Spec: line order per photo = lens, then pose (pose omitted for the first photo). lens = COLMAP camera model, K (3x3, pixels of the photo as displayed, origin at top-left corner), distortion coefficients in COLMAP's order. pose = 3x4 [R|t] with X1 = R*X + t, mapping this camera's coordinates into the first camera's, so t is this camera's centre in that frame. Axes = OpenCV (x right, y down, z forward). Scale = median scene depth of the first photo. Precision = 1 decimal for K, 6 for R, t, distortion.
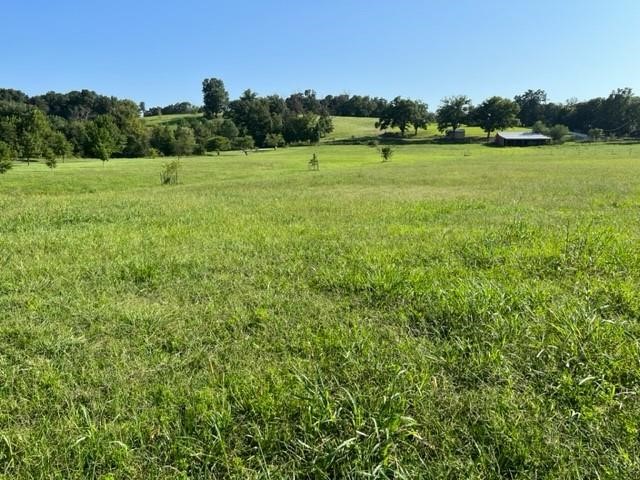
lens RADIAL K [[476.3, 0, 321.7], [0, 476.3, 246.3], [0, 0, 1]] dist [-0.019051, 0.001022]
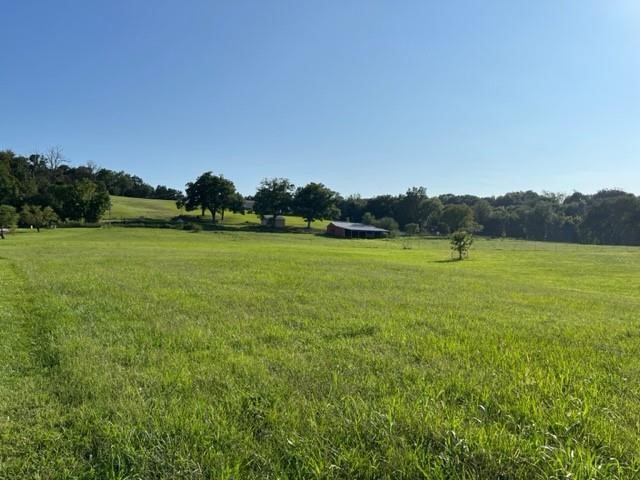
lens RADIAL K [[476.3, 0, 320.7], [0, 476.3, 241.1], [0, 0, 1]] dist [-0.019051, 0.001022]
pose [[0.814538, 0.030908, 0.579286, -0.334782], [0.083063, 0.982076, -0.169194, -0.114811], [-0.574133, 0.185932, 0.797371, 0.632102]]
